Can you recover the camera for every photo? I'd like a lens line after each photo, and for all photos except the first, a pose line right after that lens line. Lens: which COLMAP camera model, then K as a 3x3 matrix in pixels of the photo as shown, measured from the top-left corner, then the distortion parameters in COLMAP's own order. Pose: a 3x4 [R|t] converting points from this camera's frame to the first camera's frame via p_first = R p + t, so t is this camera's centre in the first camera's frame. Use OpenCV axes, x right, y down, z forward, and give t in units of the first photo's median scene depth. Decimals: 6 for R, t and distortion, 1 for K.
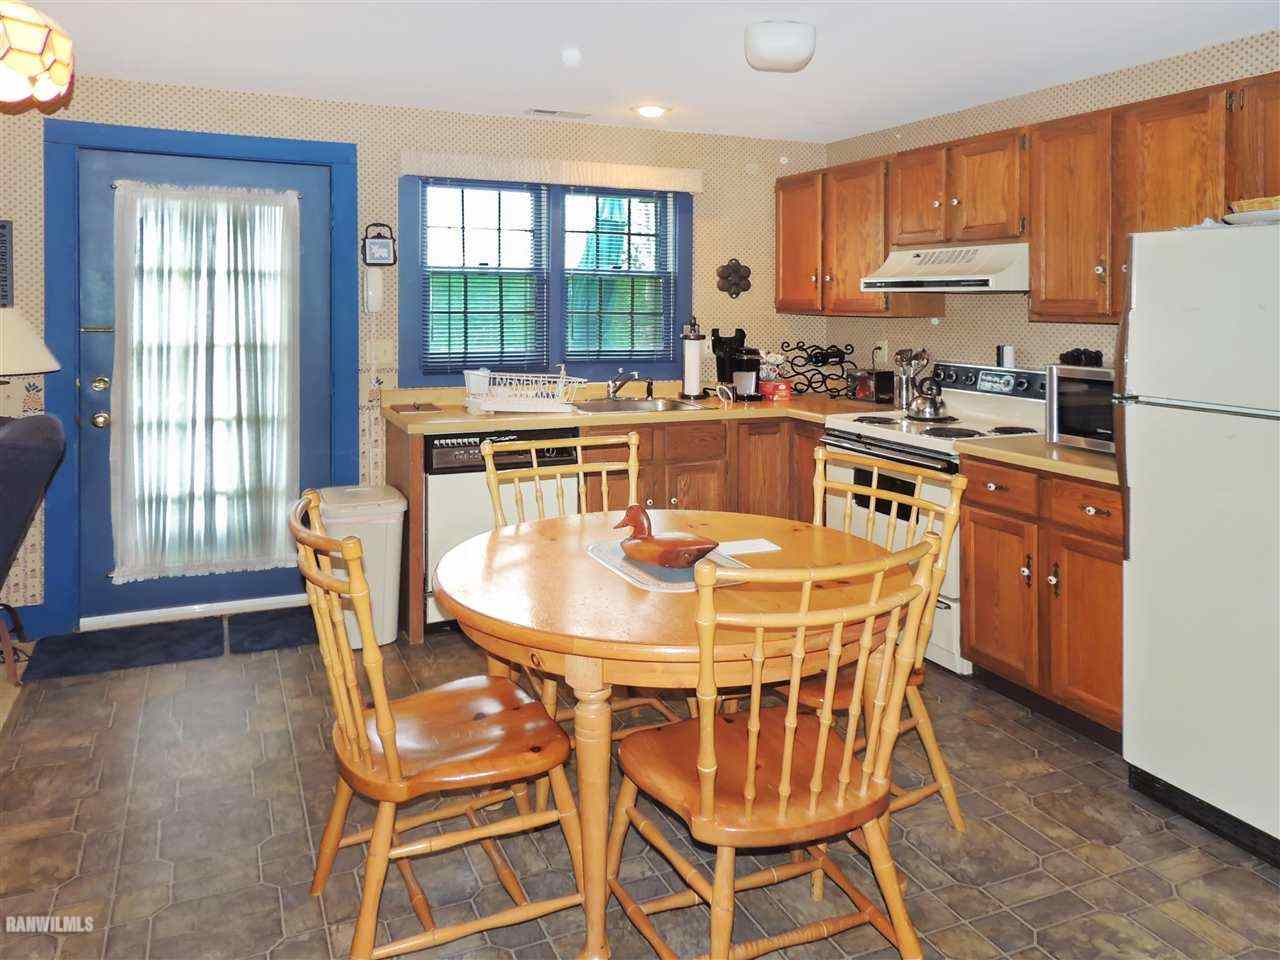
lens RADIAL K [[947.1, 0, 640.0], [0, 947.1, 480.0], [0, 0, 1]] dist [0.000501, -0.001778]
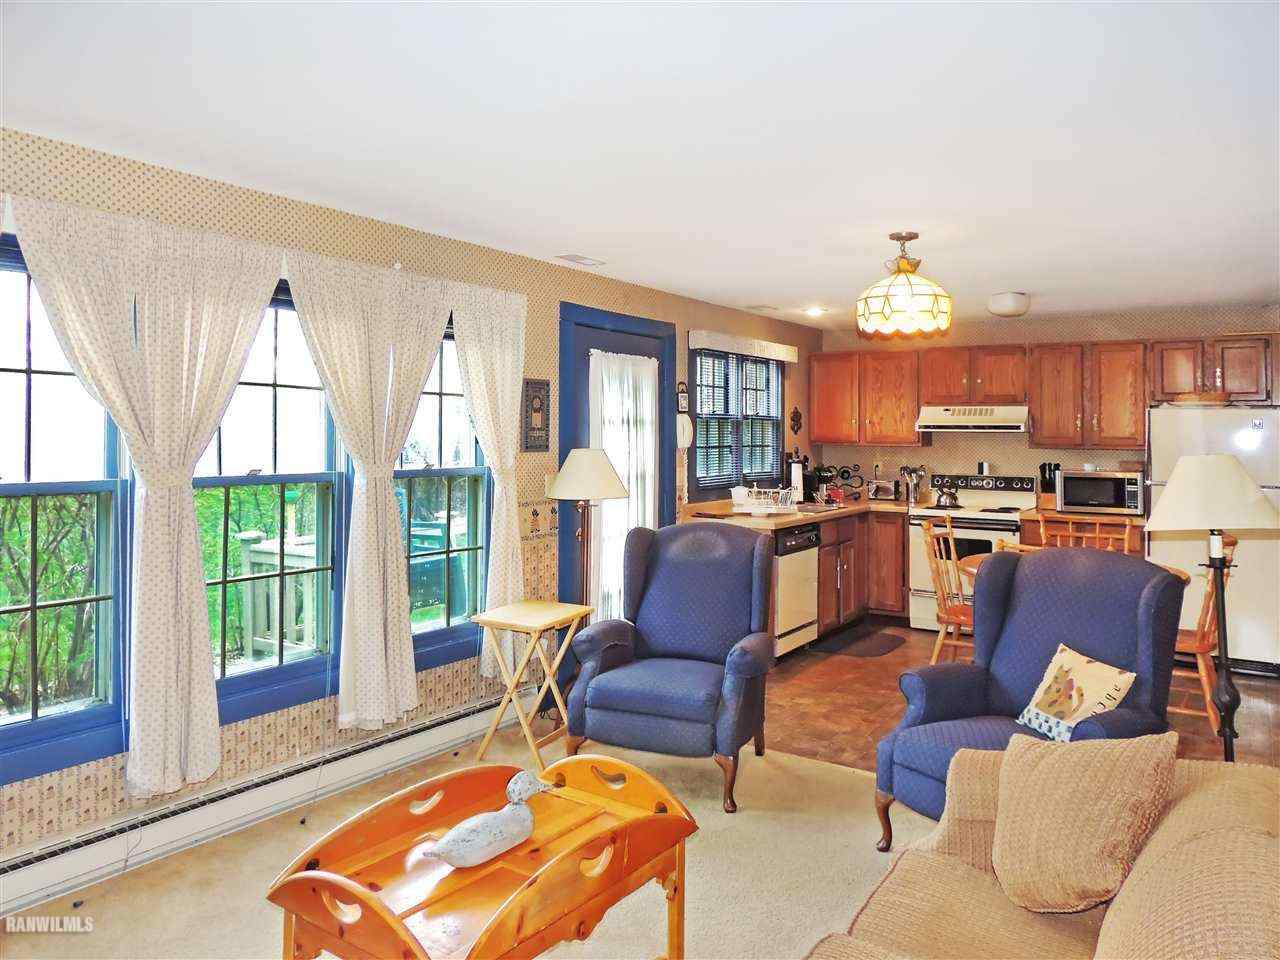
lens RADIAL K [[902.1, 0, 640.0], [0, 902.1, 480.0], [0, 0, 1]] dist [-0.000717, 0.000011]
pose [[0.849847, -0.028735, 0.526246, -0.989489], [0.093860, 0.990802, -0.097475, -0.010782], [-0.518604, 0.132232, 0.844727, -0.041867]]
